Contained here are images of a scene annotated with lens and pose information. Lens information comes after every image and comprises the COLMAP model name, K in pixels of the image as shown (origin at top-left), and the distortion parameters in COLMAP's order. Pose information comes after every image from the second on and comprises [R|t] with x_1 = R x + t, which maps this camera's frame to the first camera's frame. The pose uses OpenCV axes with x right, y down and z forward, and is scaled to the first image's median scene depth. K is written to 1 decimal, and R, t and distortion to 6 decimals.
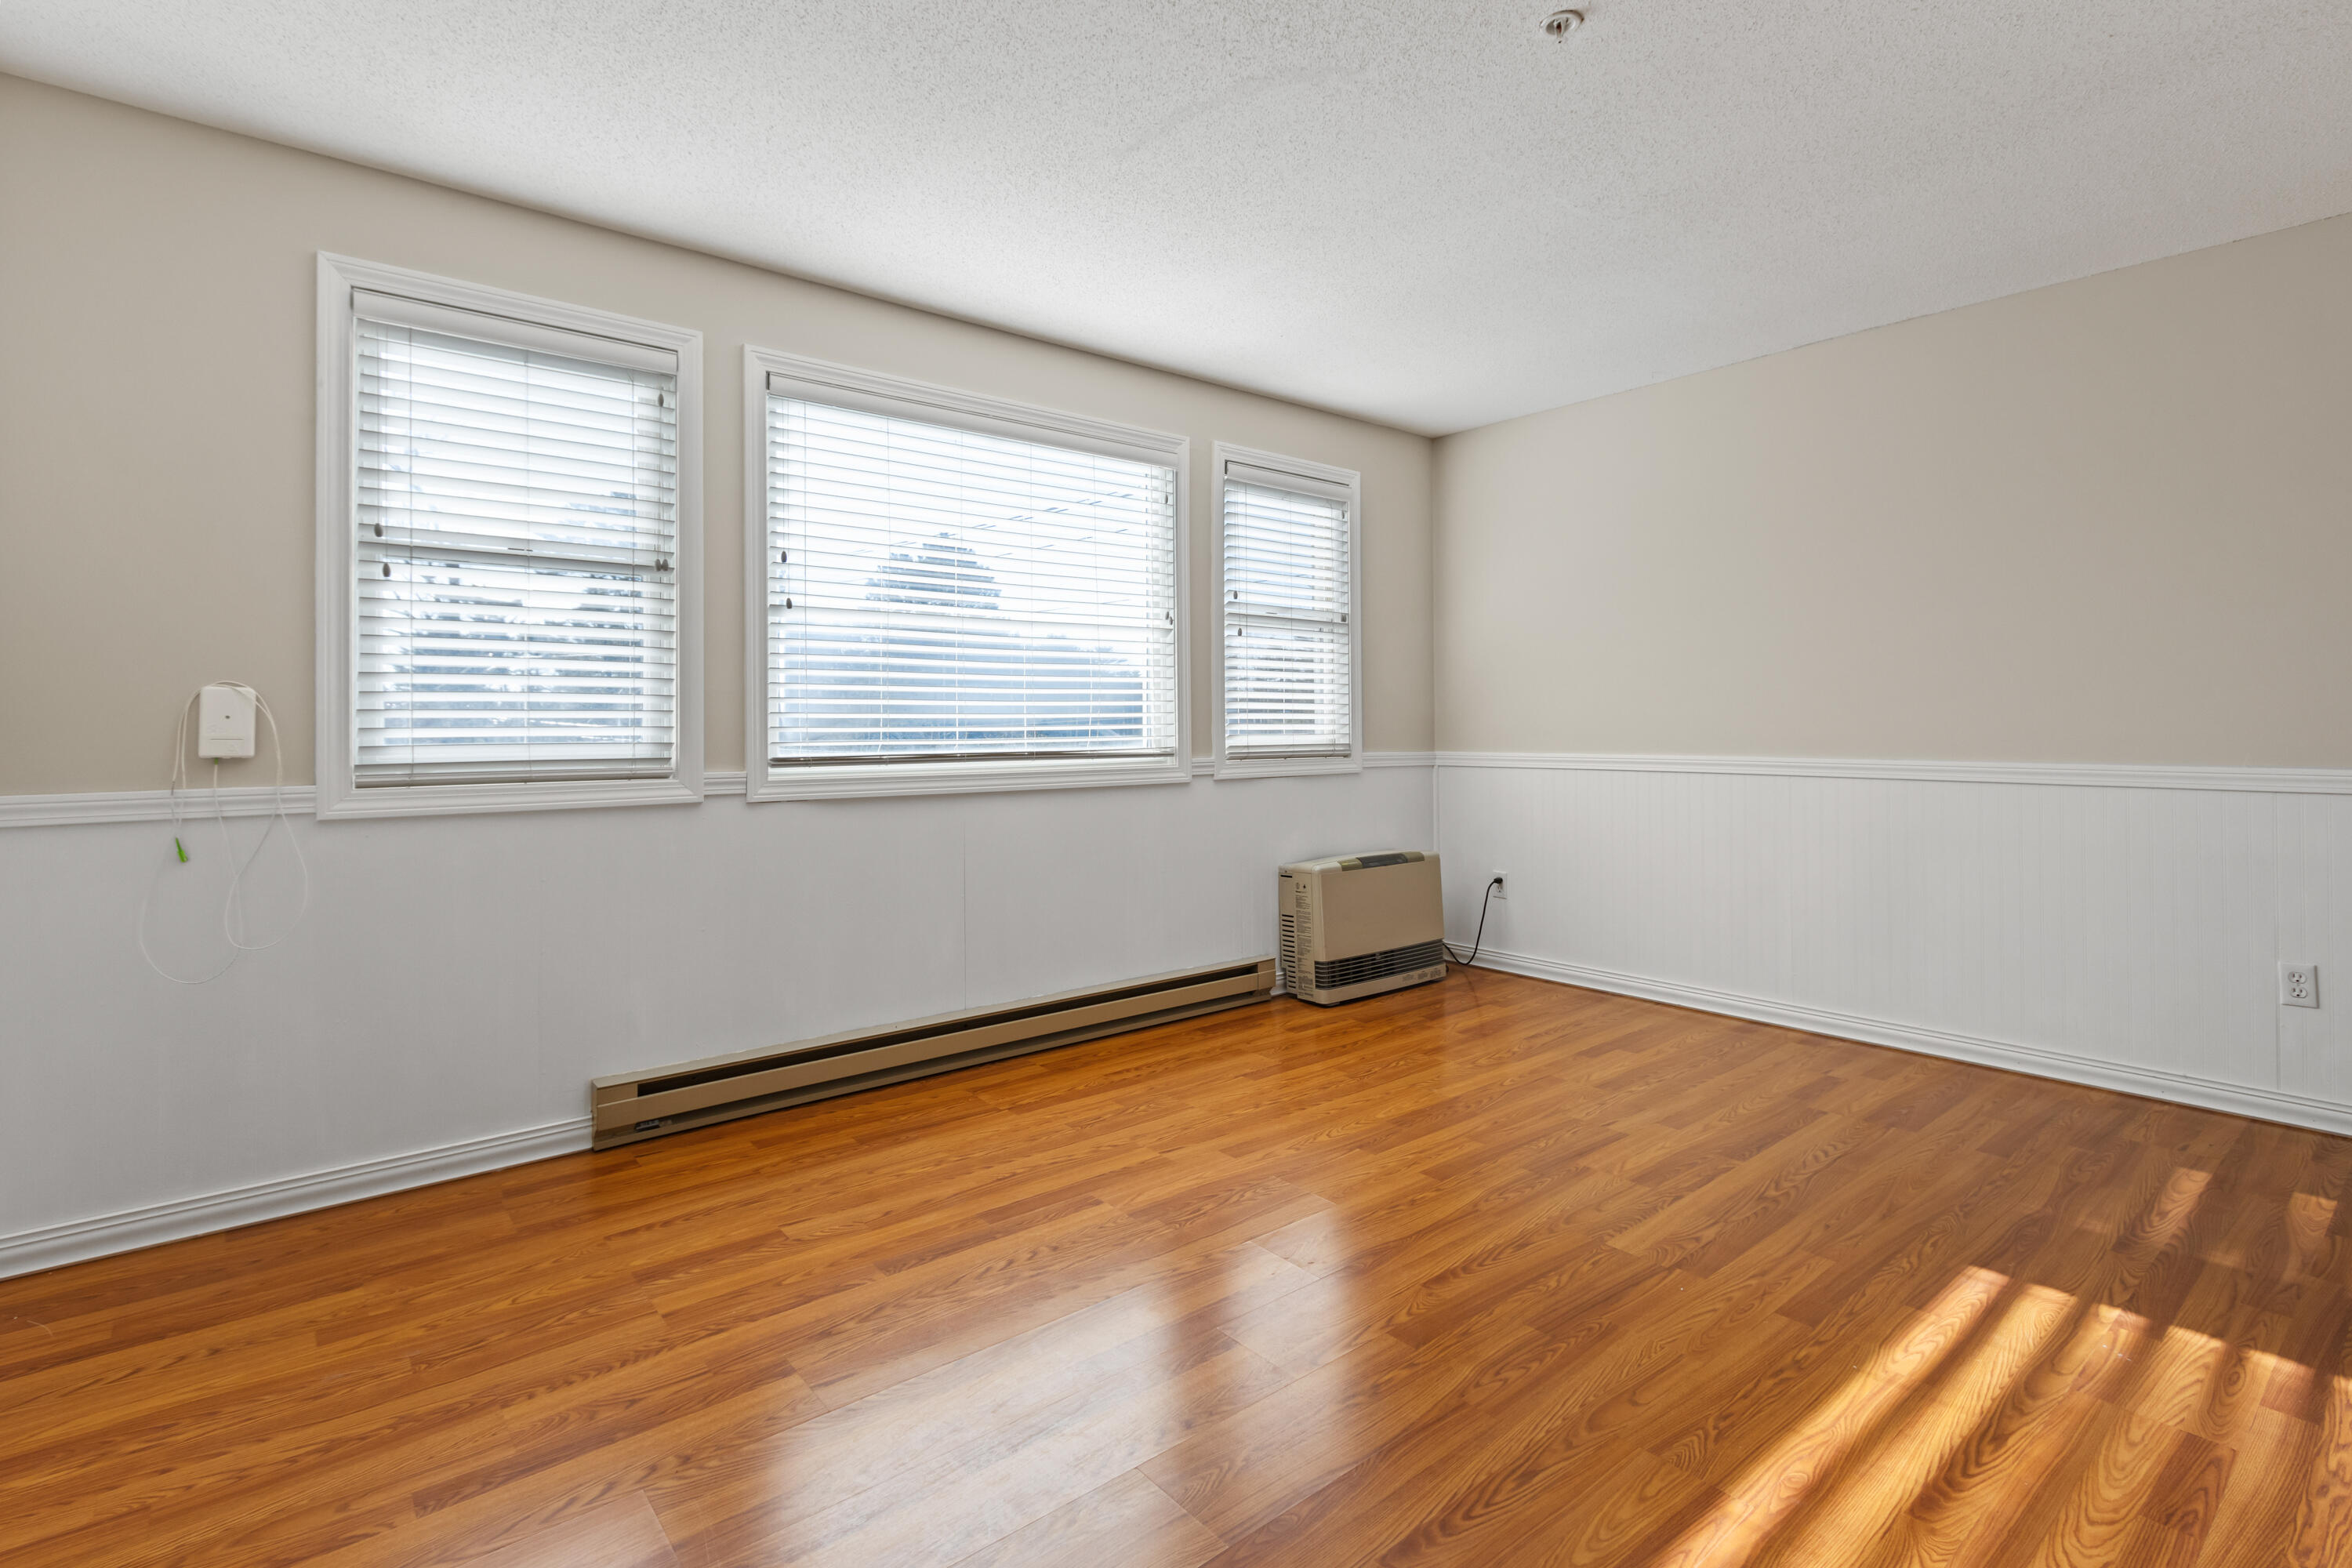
lens RADIAL K [[1100.5, 0, 1167.2], [0, 1100.5, 729.3], [0, 0, 1]] dist [0.002382, -0.001439]
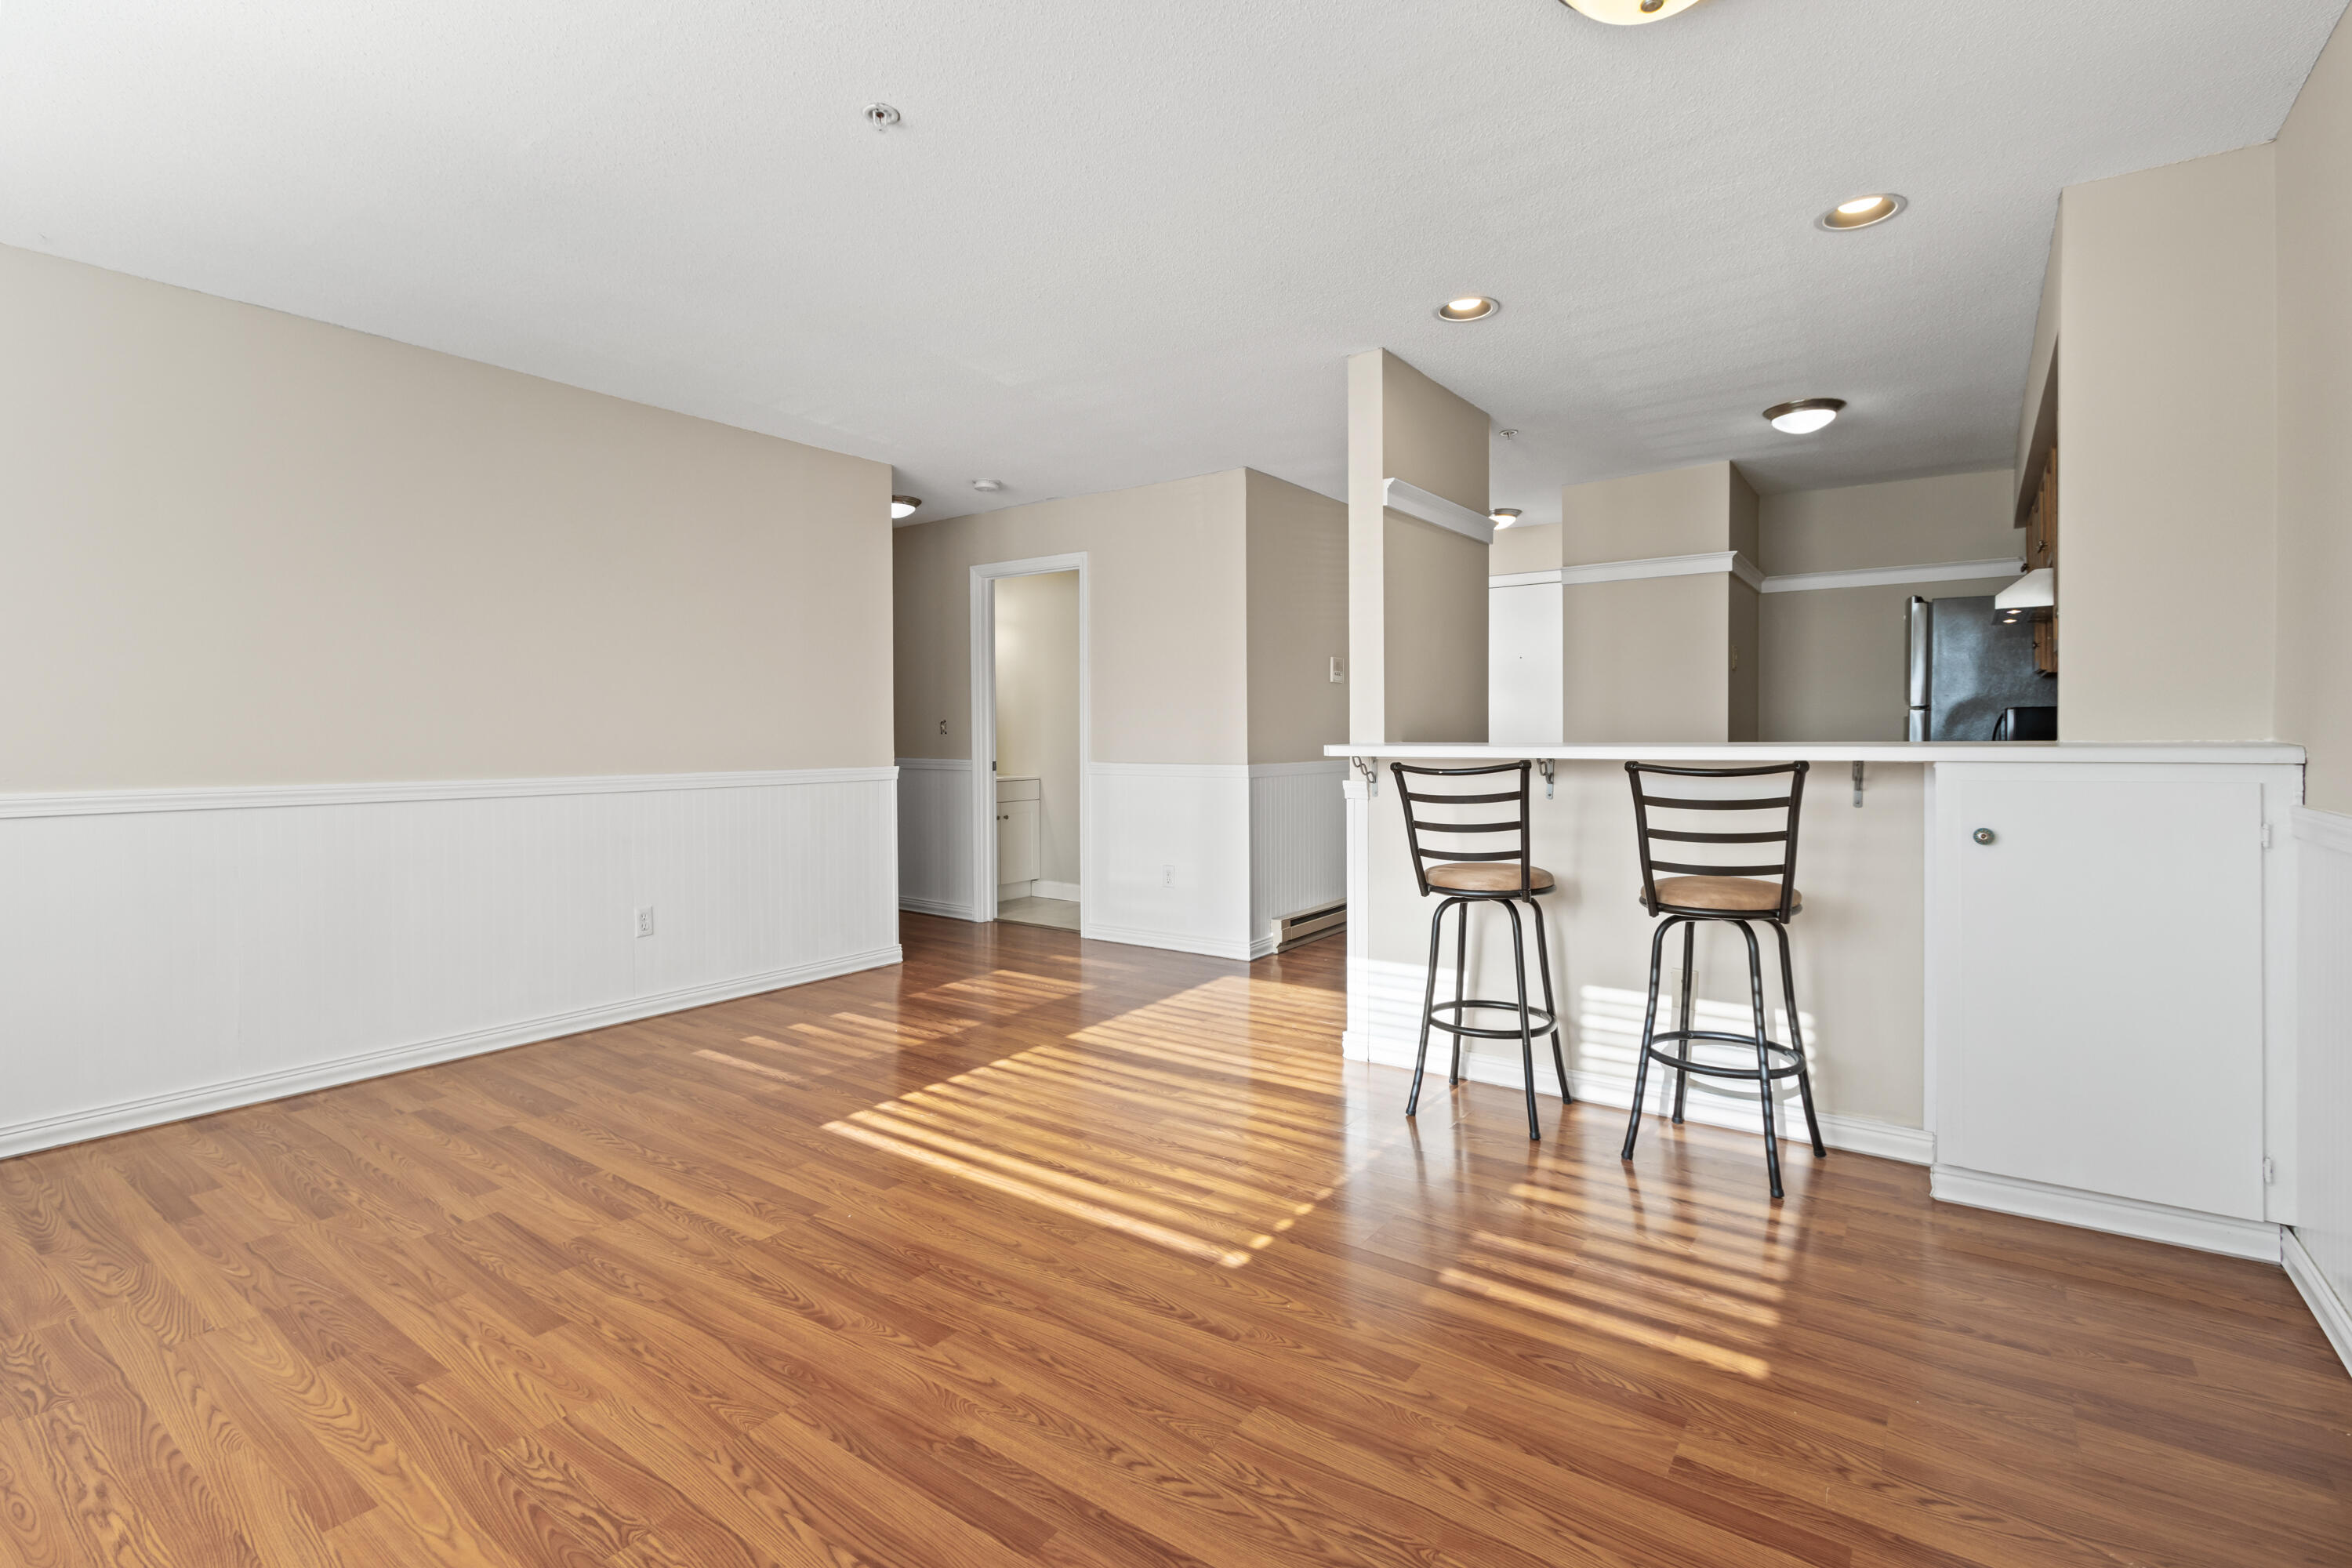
lens RADIAL K [[1100.5, 0, 1139.9], [0, 1100.5, 735.7], [0, 0, 1]] dist [0.002382, -0.001439]
pose [[-0.244453, 0.006962, 0.969636, -0.633269], [0.010024, 0.999939, -0.004653, -0.001544], [-0.969609, 0.008582, -0.244508, 0.813292]]
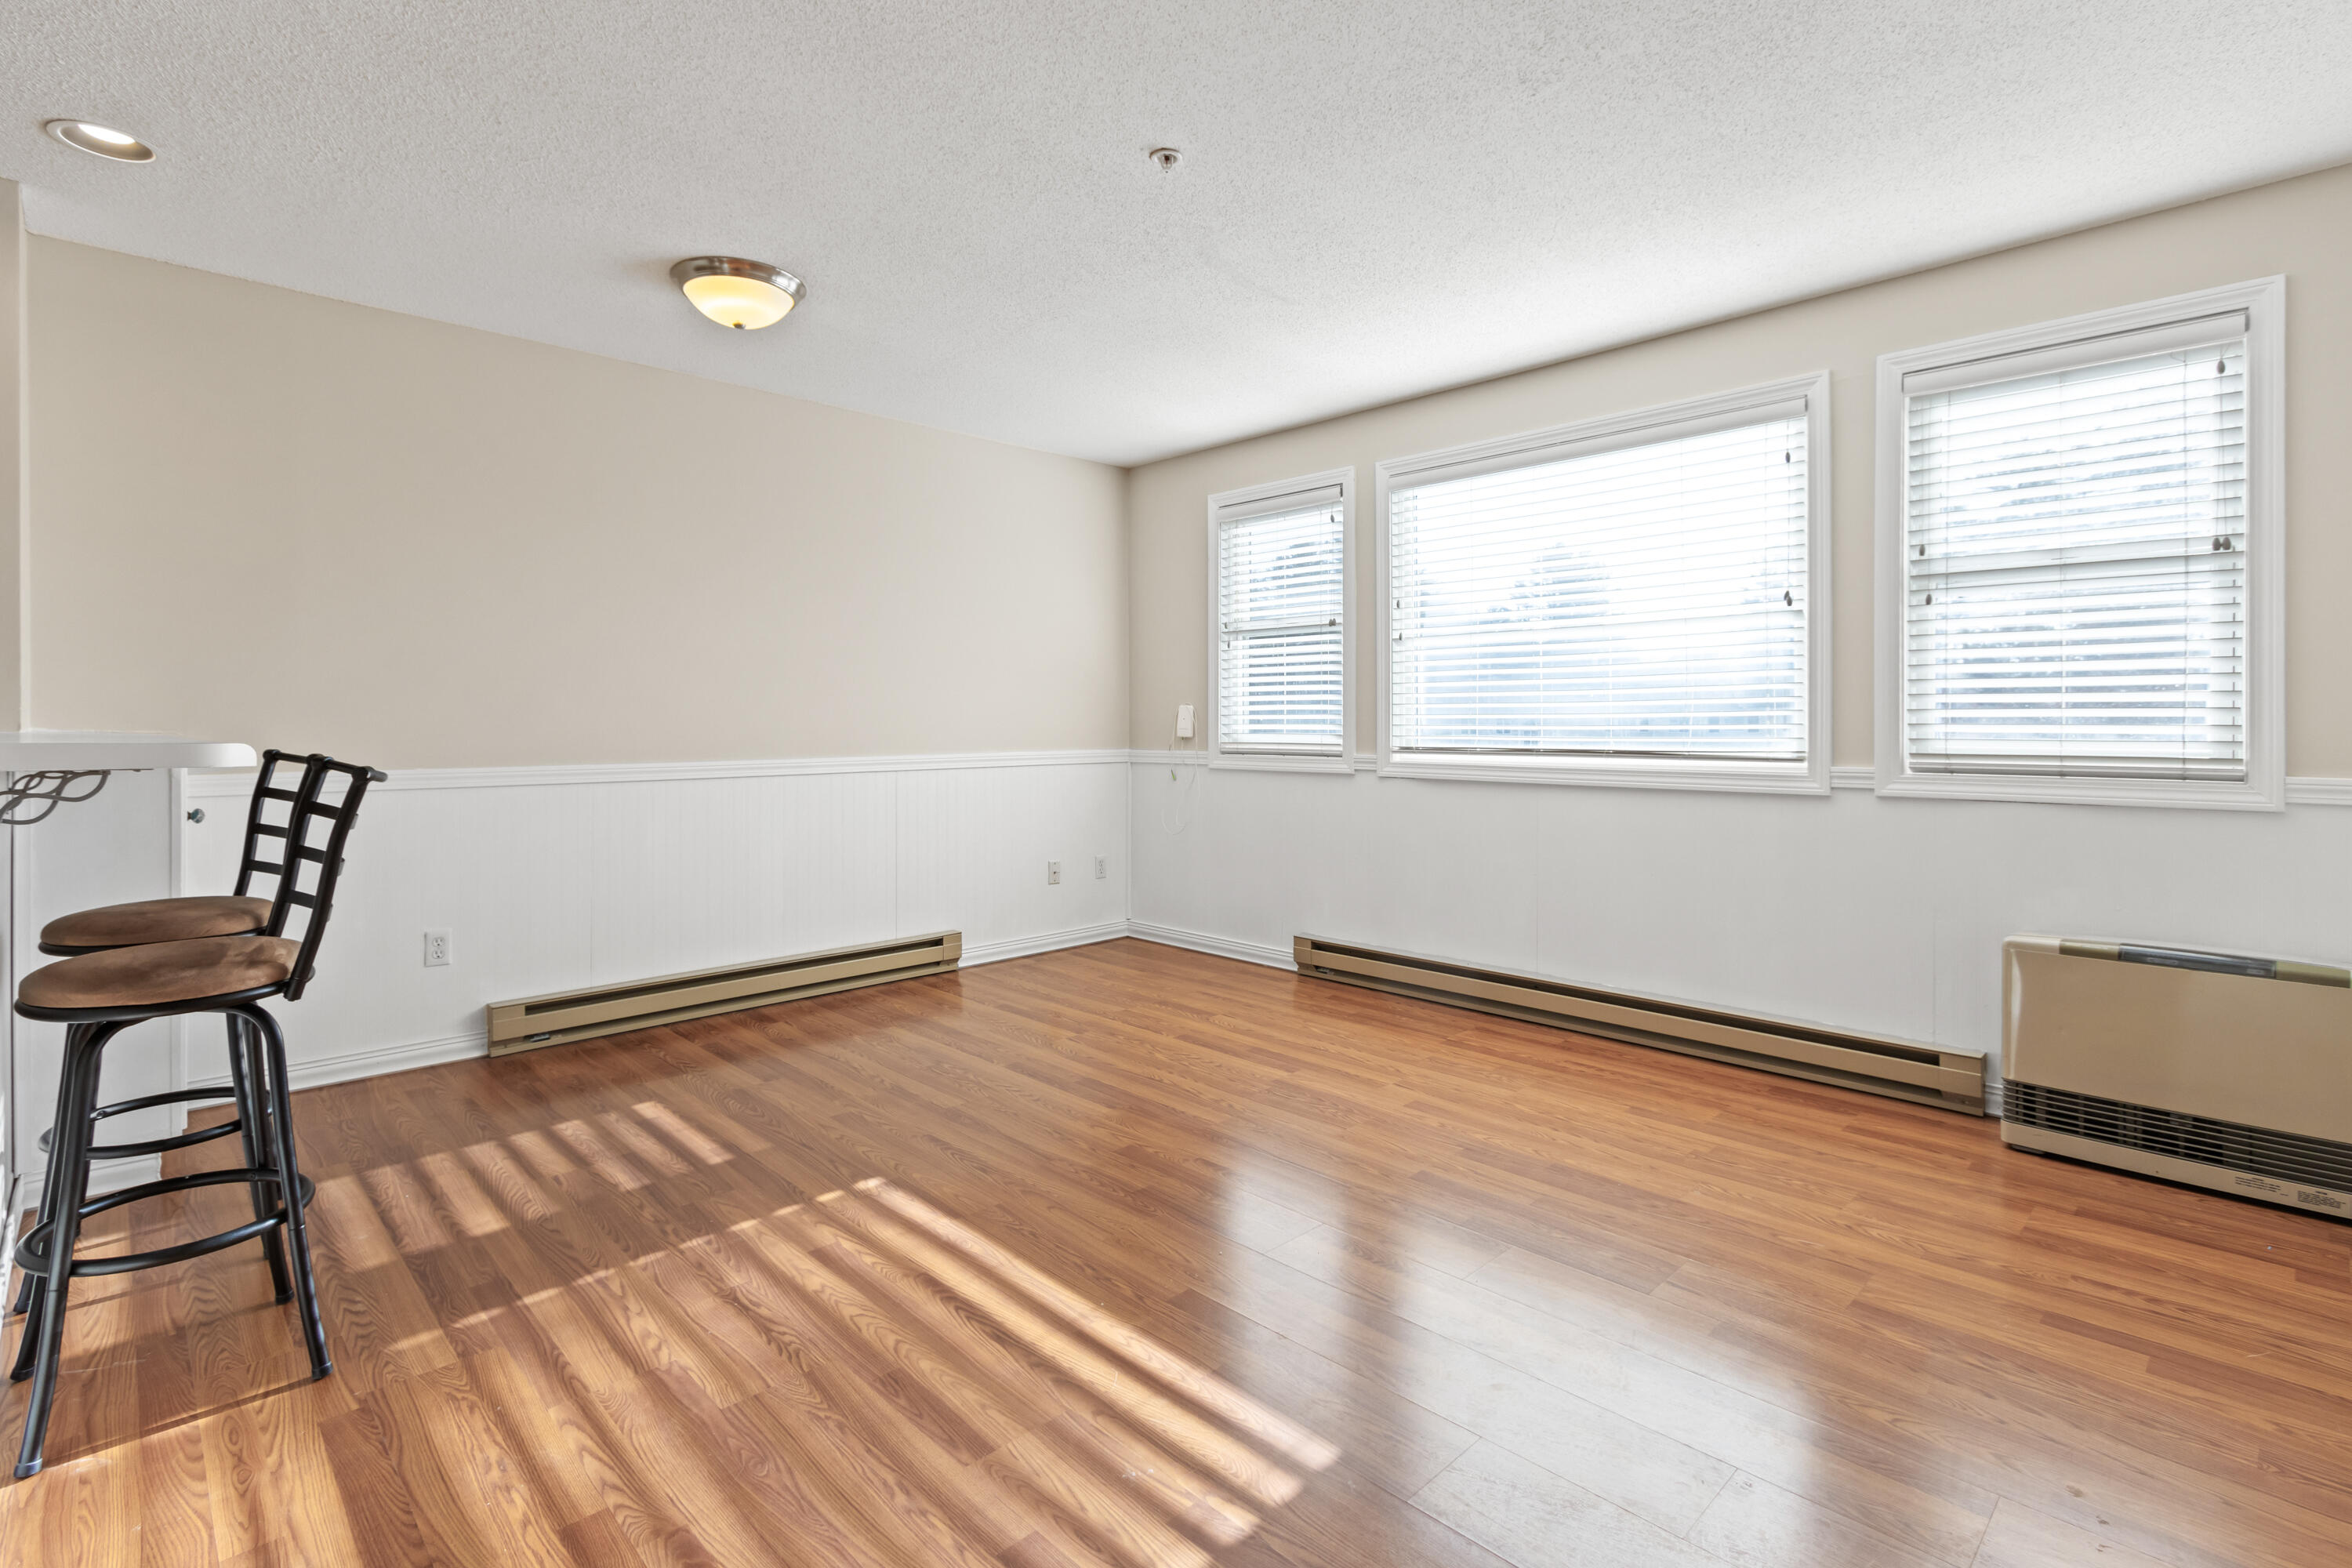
lens RADIAL K [[1100.5, 0, 1147.3], [0, 1100.5, 724.8], [0, 0, 1]] dist [0.002382, -0.001439]
pose [[0.078120, 0.005719, -0.996928, 1.264594], [-0.004200, 0.999977, 0.005408, -0.009850], [0.996935, 0.003764, 0.078142, 0.697855]]
